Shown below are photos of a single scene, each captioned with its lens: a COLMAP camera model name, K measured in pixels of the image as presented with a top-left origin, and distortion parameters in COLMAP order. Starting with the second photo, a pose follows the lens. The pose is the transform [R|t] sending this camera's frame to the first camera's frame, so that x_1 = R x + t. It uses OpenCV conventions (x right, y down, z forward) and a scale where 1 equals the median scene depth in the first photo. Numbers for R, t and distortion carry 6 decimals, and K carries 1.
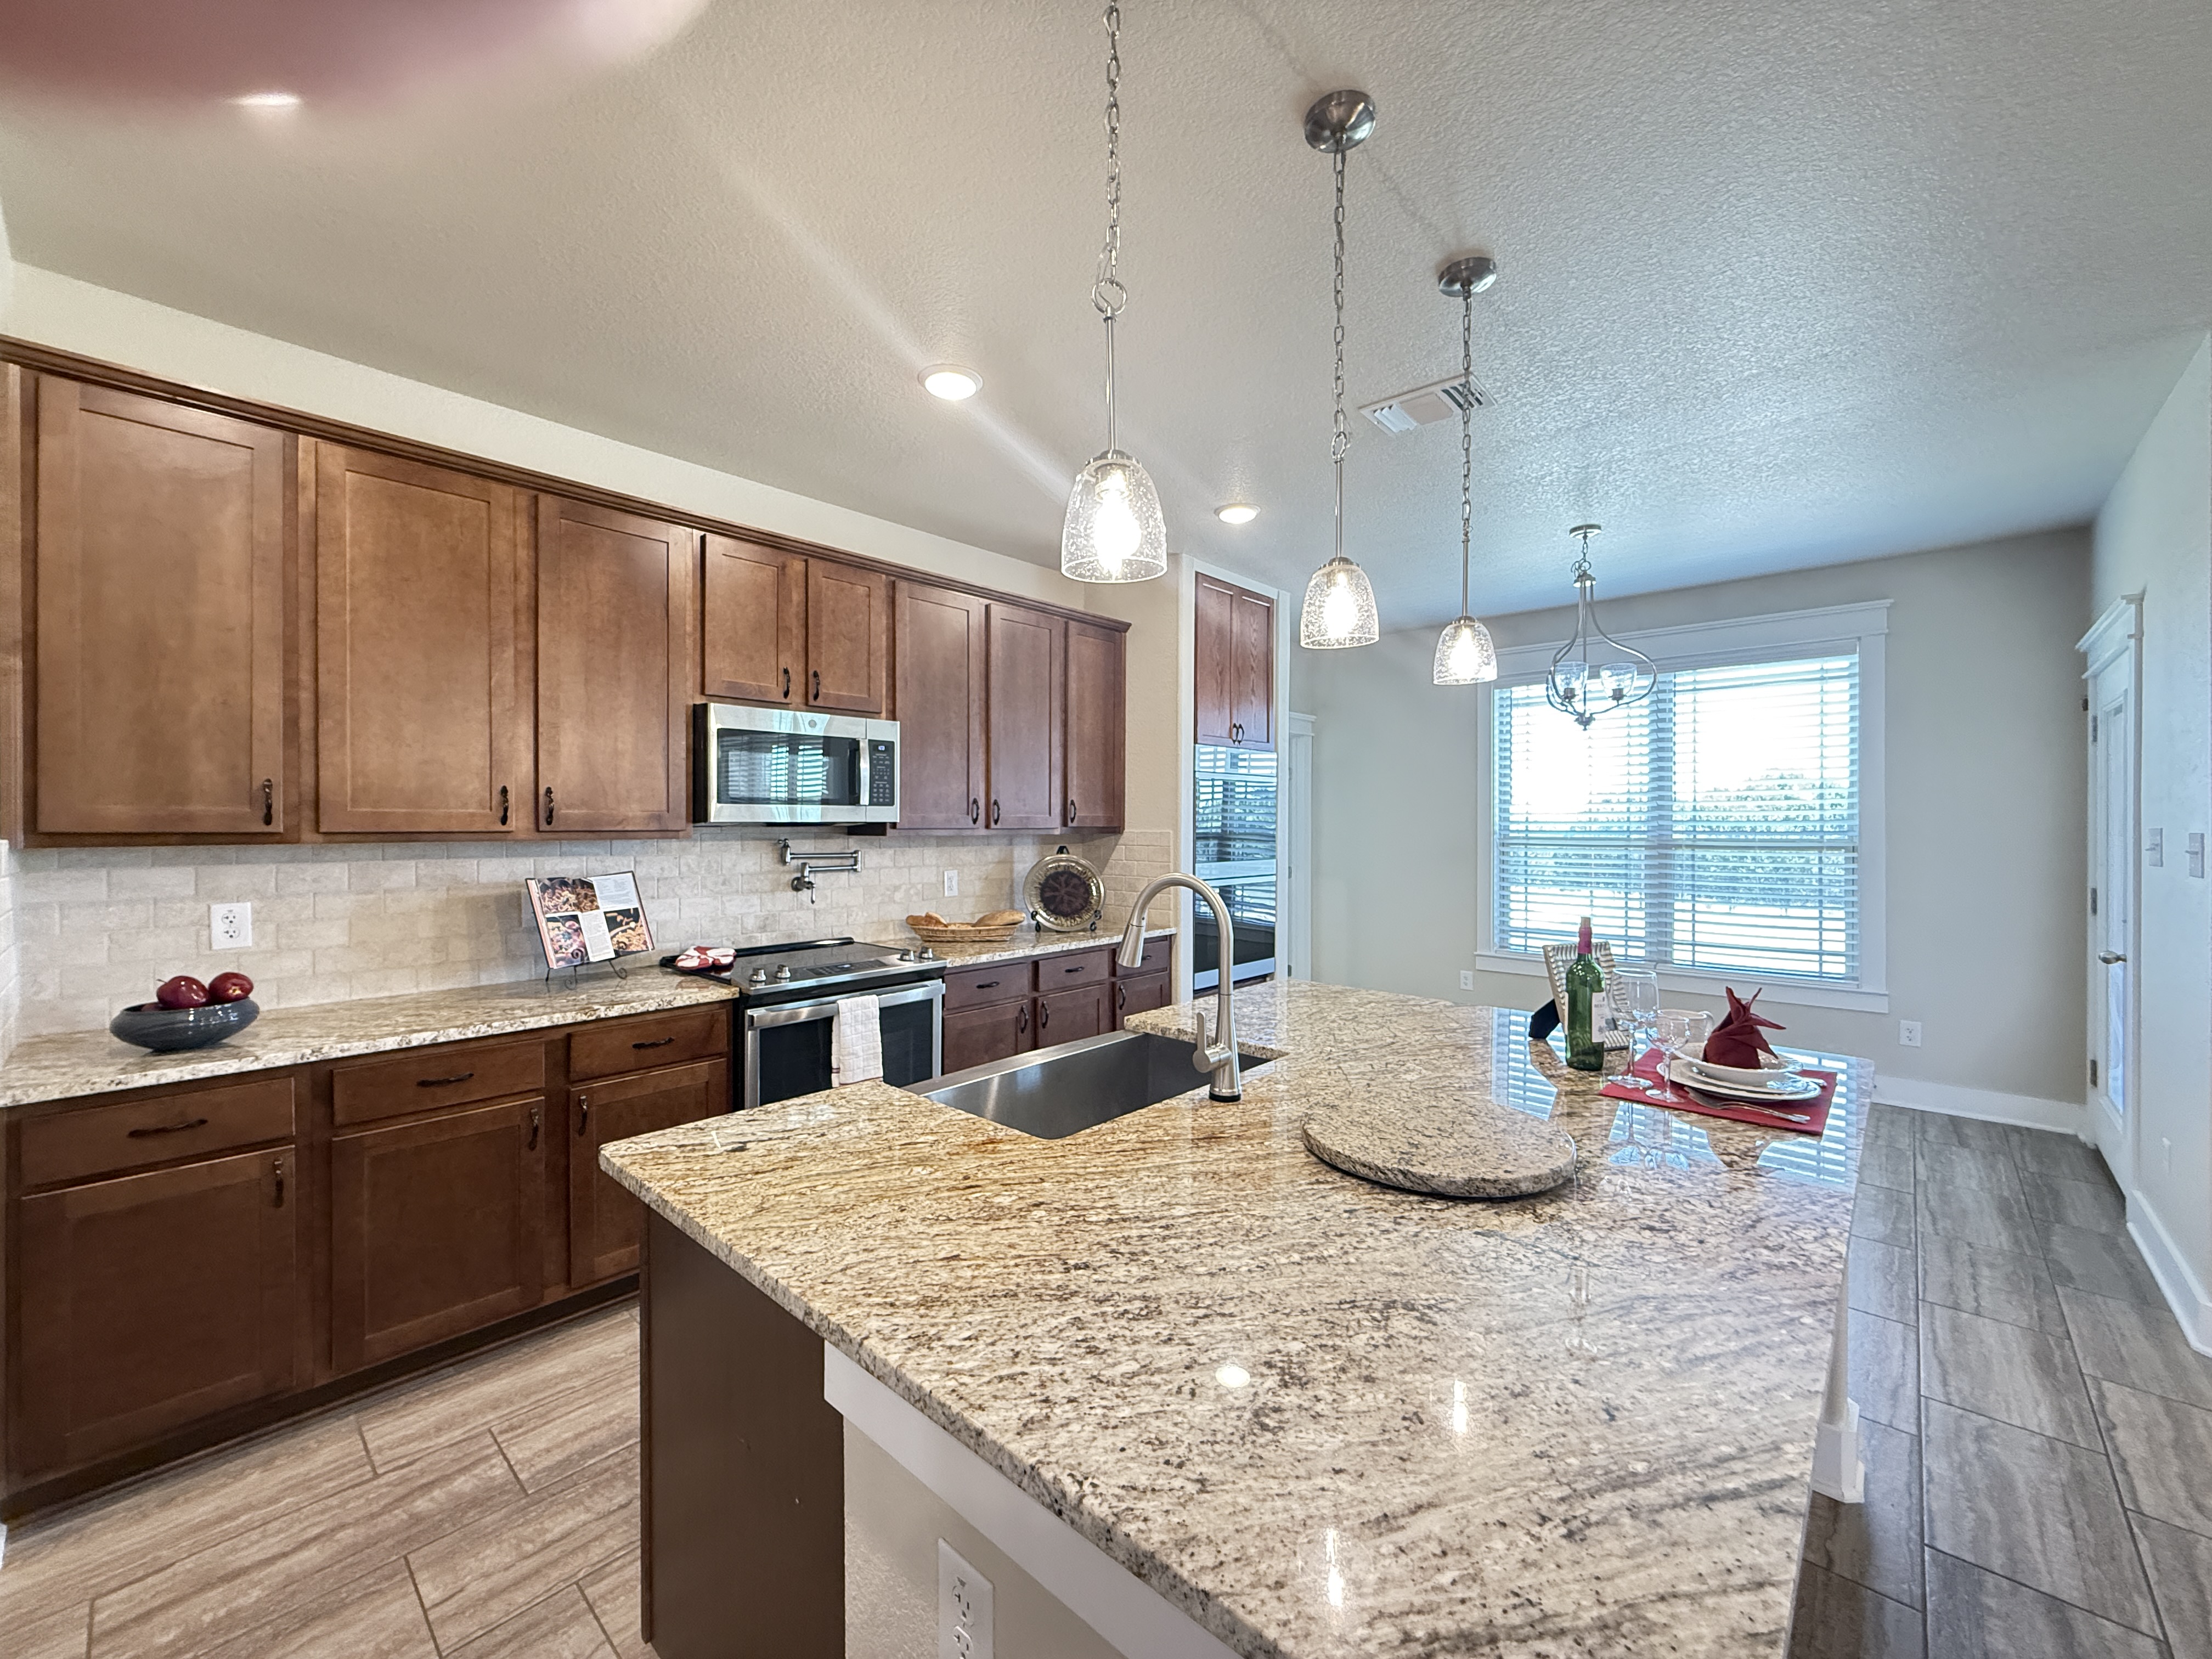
lens RADIAL K [[886.2, 0, 1098.6], [0, 886.2, 830.2], [0, 0, 1]] dist [-0.001553, 0.000038]
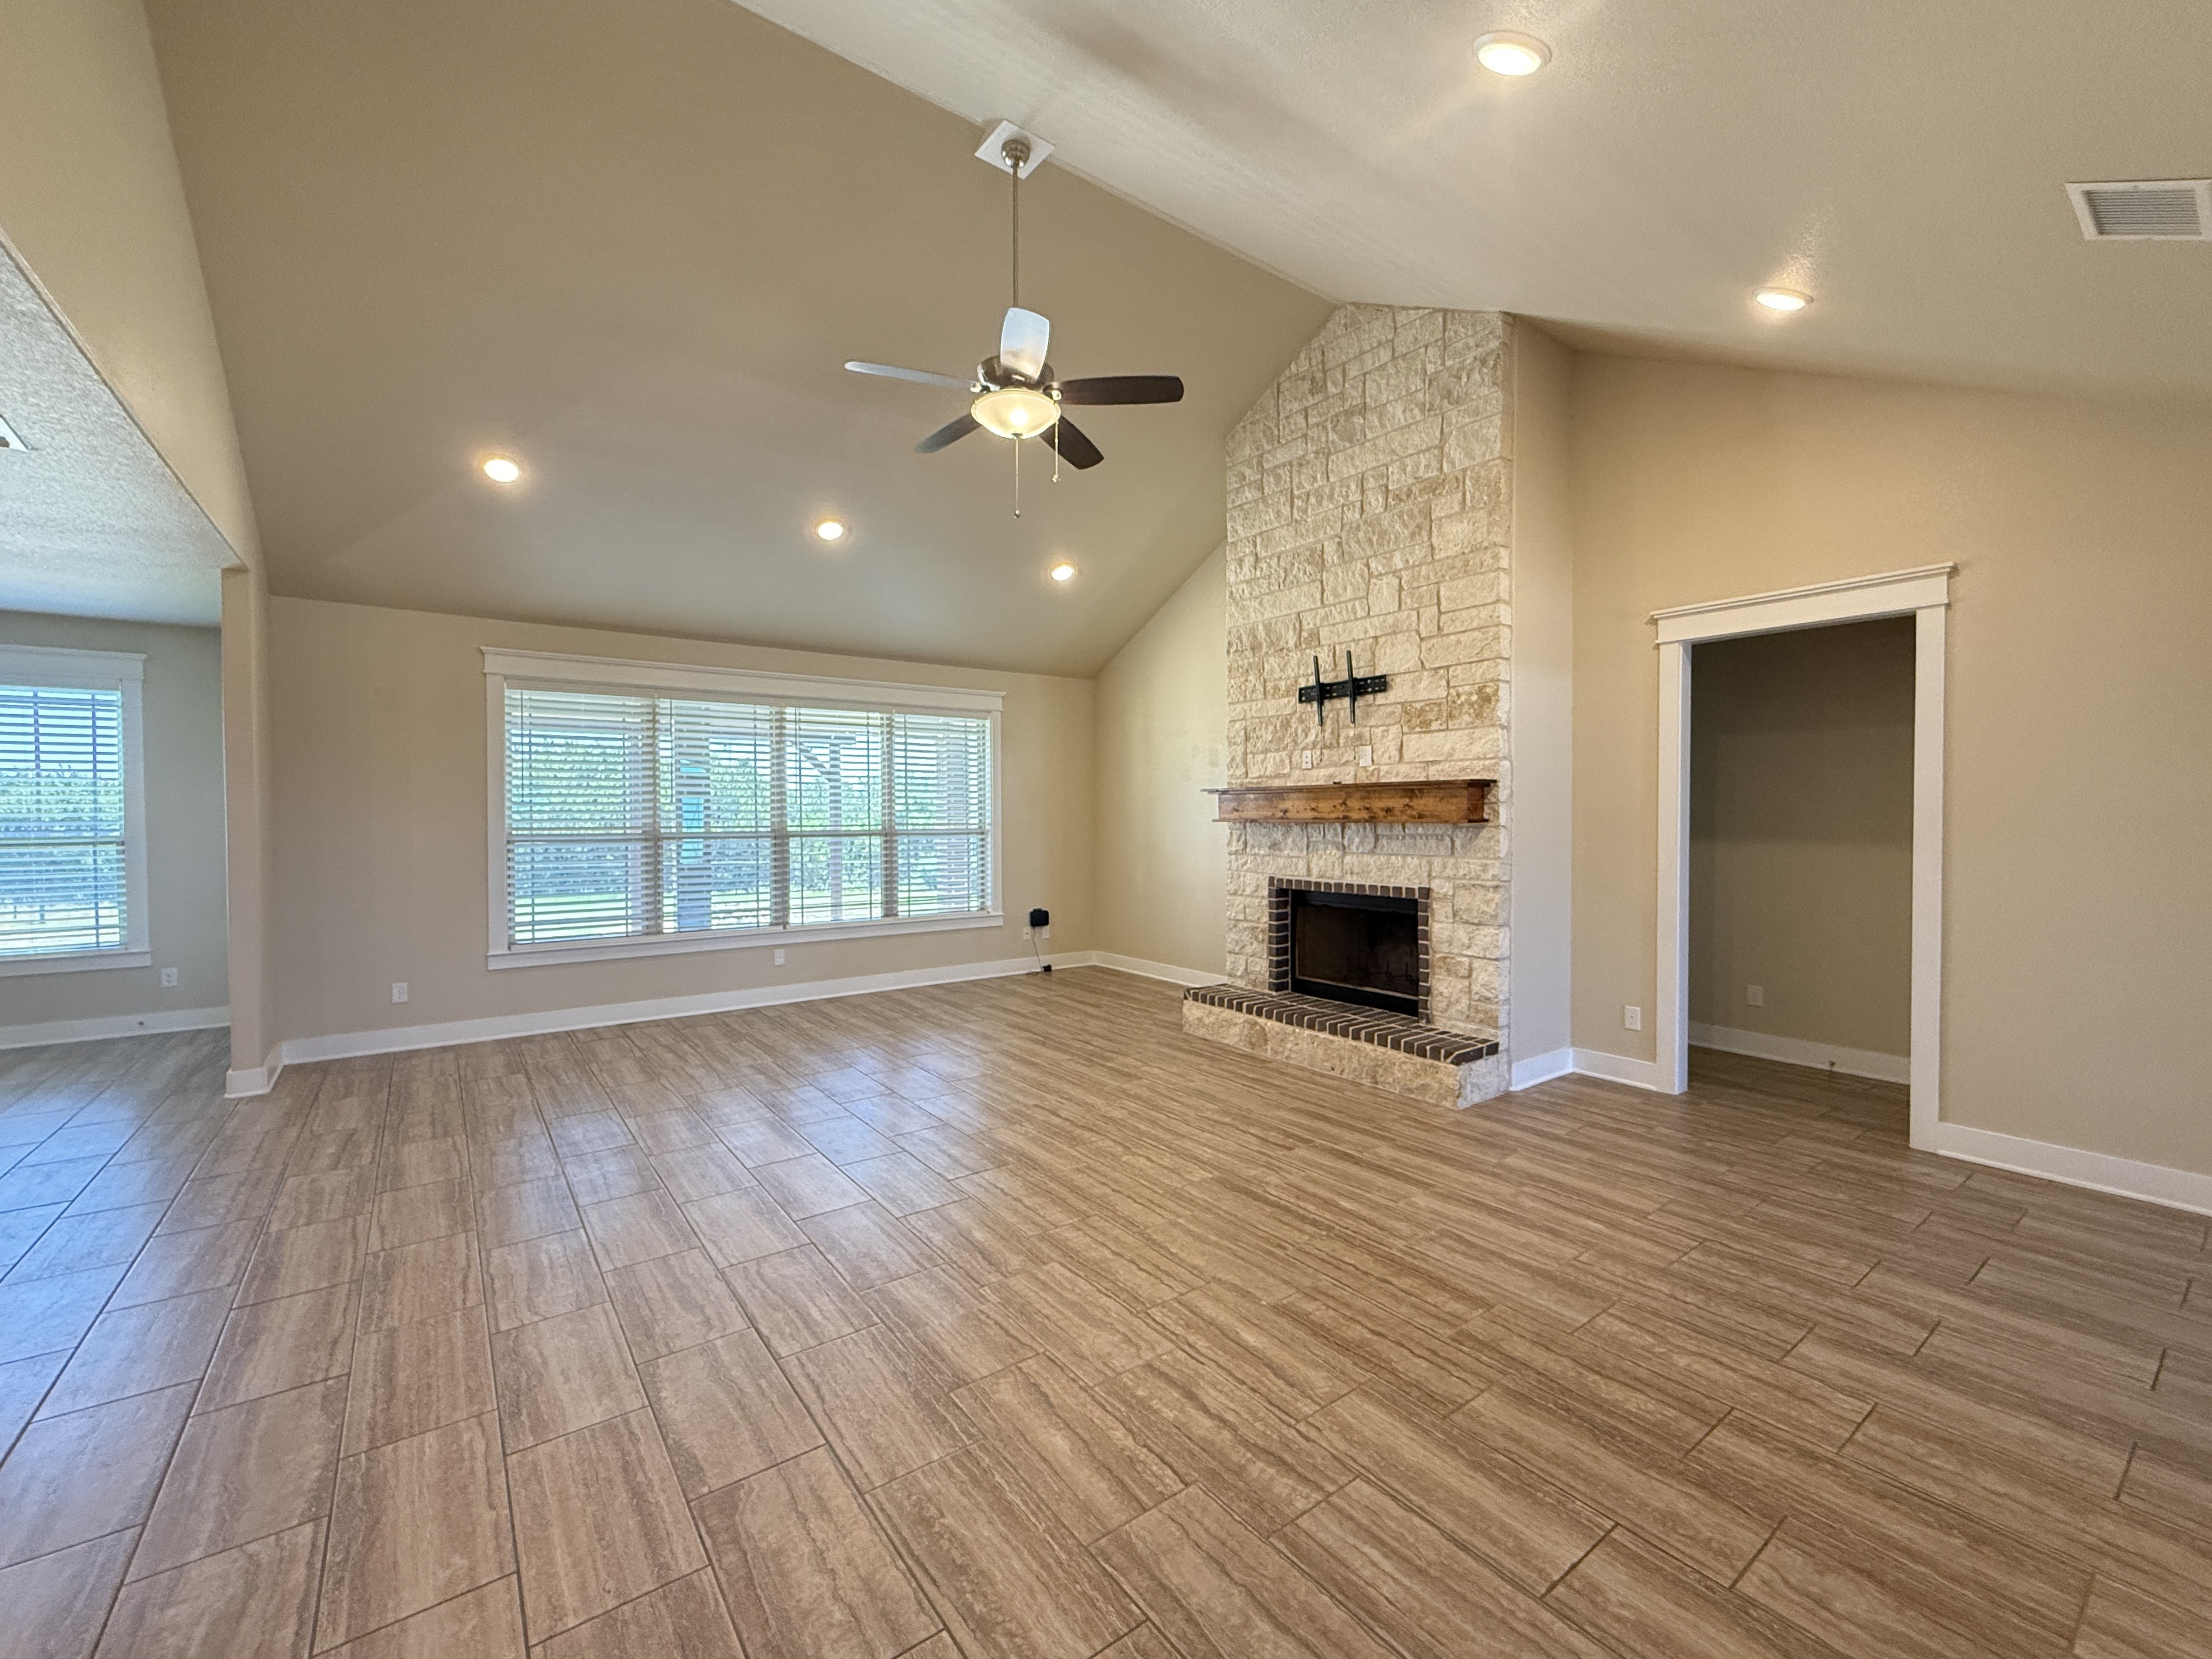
lens RADIAL K [[886.2, 0, 1114.2], [0, 886.2, 820.8], [0, 0, 1]] dist [-0.001553, 0.000038]
pose [[0.200123, -0.012179, 0.979695, -0.202930], [0.010716, 0.999890, 0.010241, -0.015487], [-0.979712, 0.008449, 0.200232, -1.156861]]
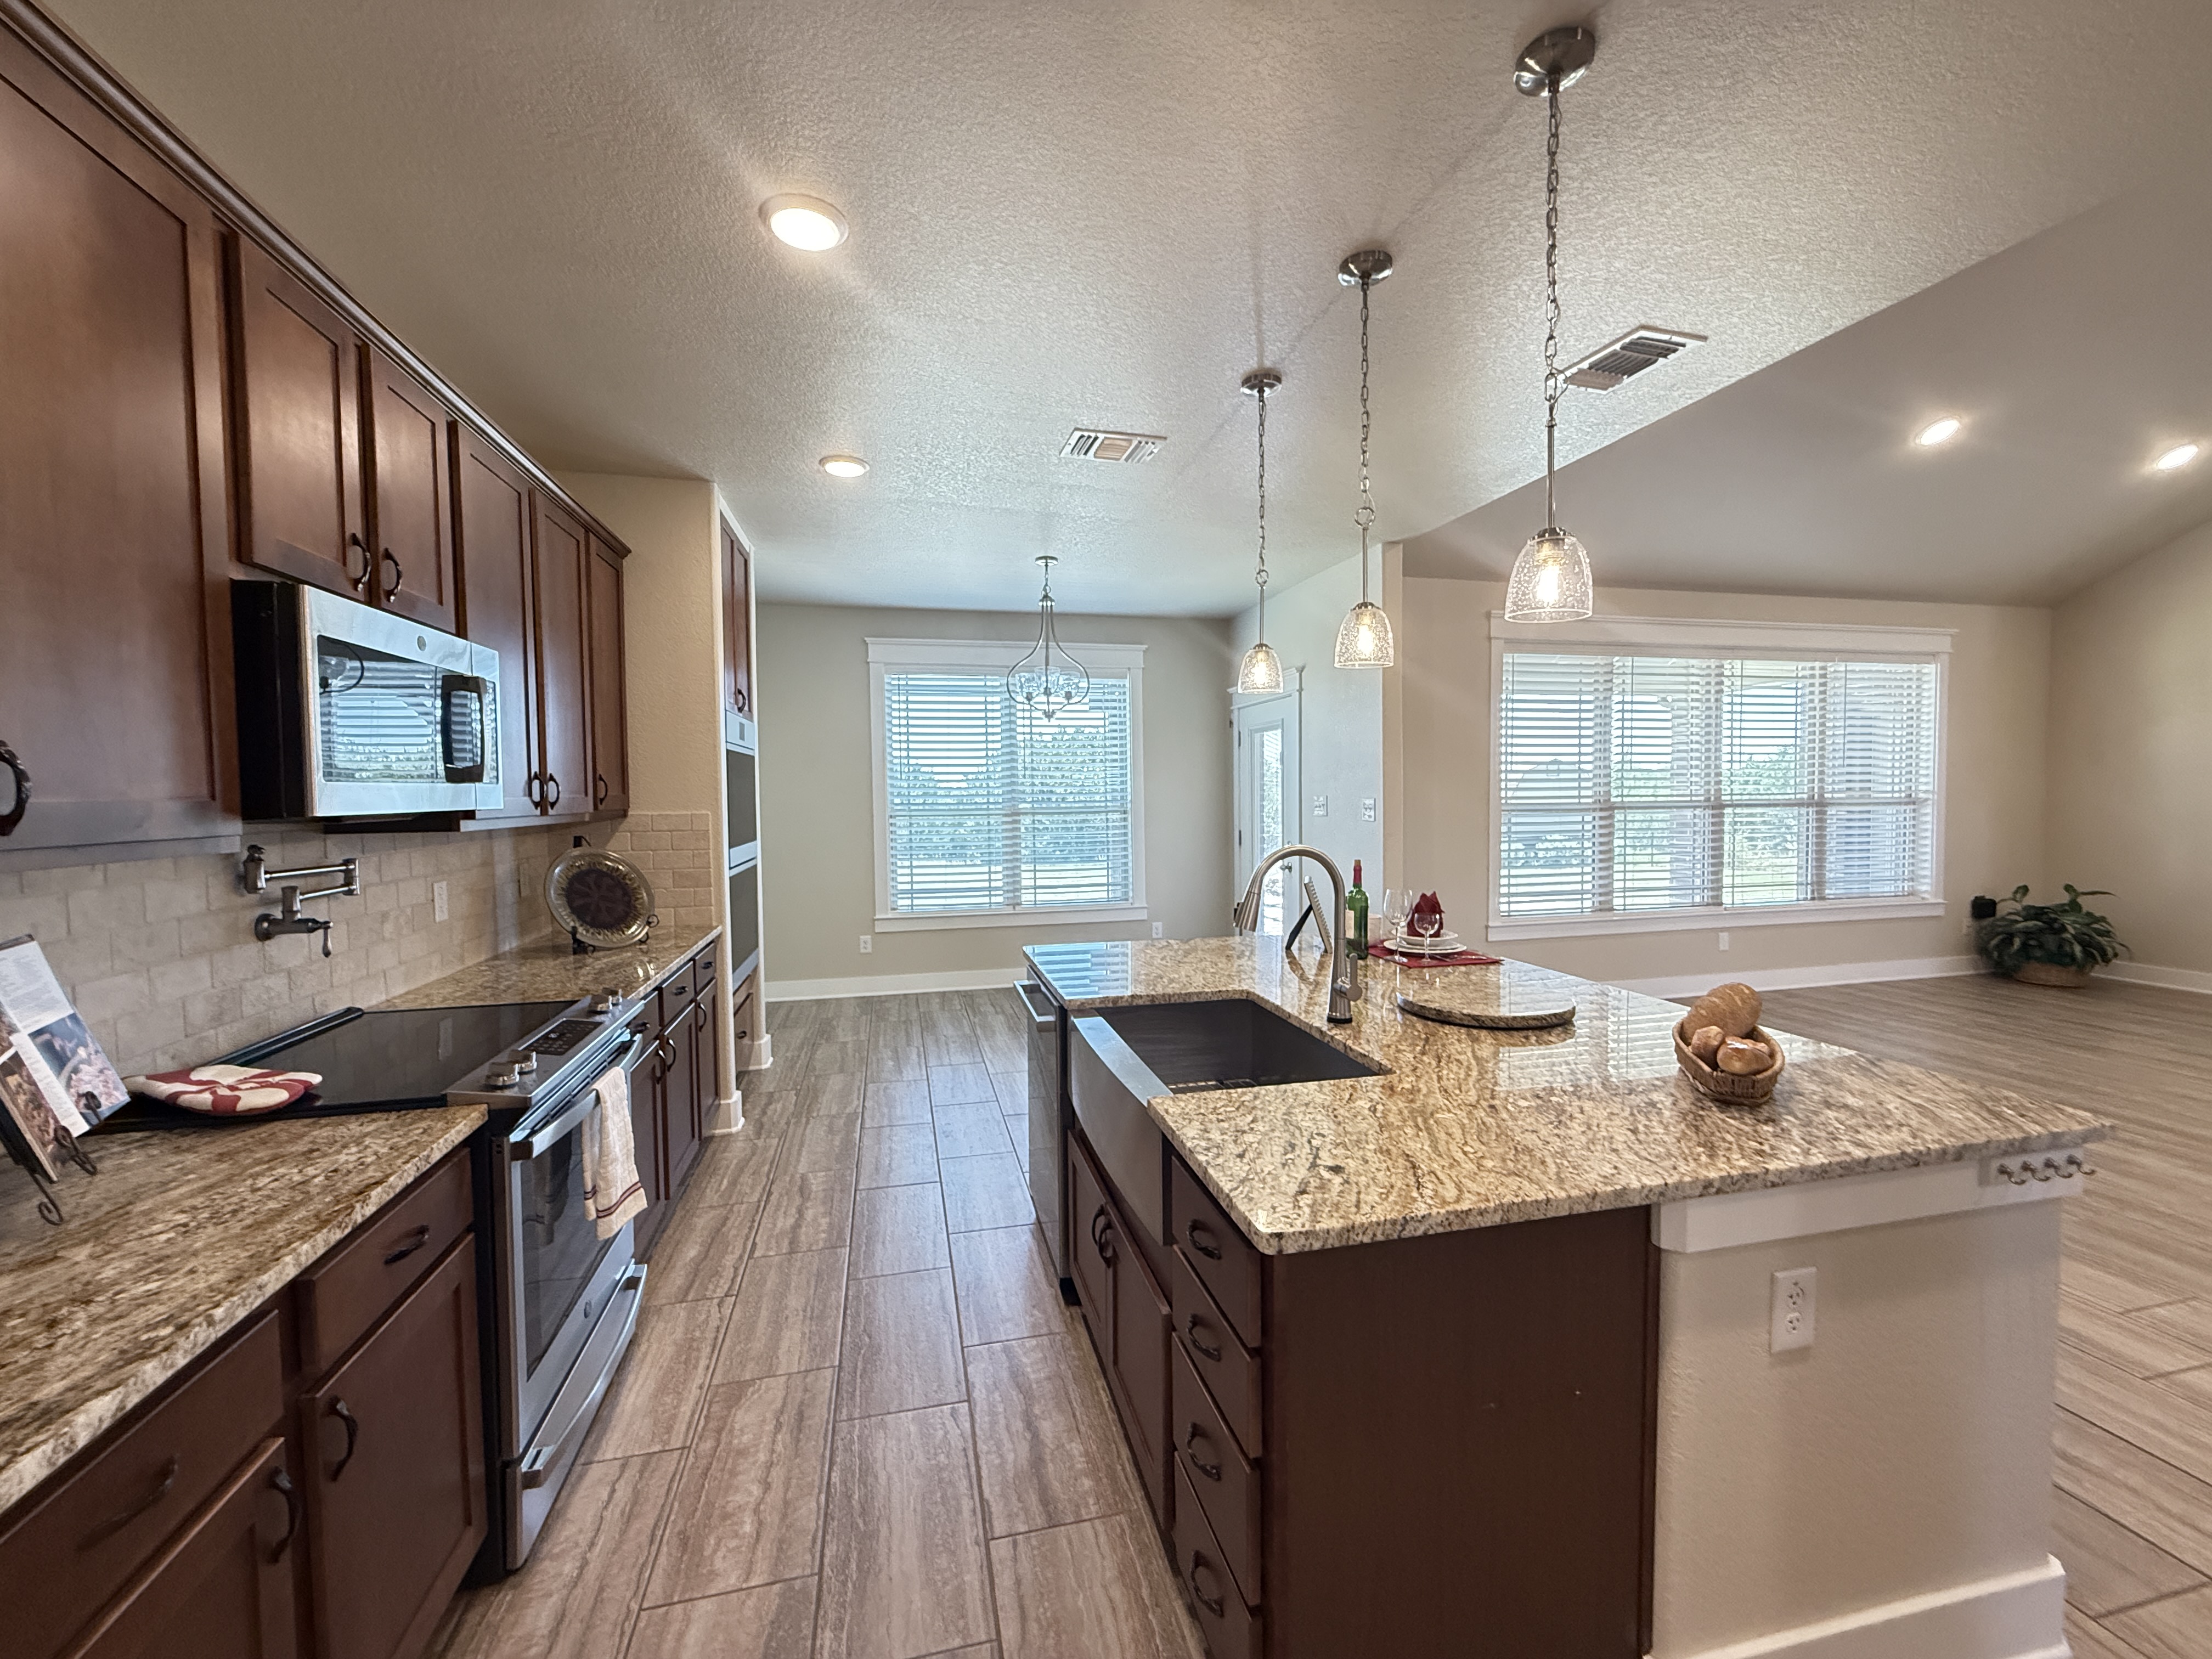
lens RADIAL K [[886.2, 0, 1102.5], [0, 886.2, 822.2], [0, 0, 1]] dist [-0.001553, 0.000038]
pose [[0.560613, -0.037020, 0.827250, -0.665960], [0.018309, 0.999310, 0.032312, -0.016202], [-0.827875, -0.002968, 0.560904, 0.356584]]
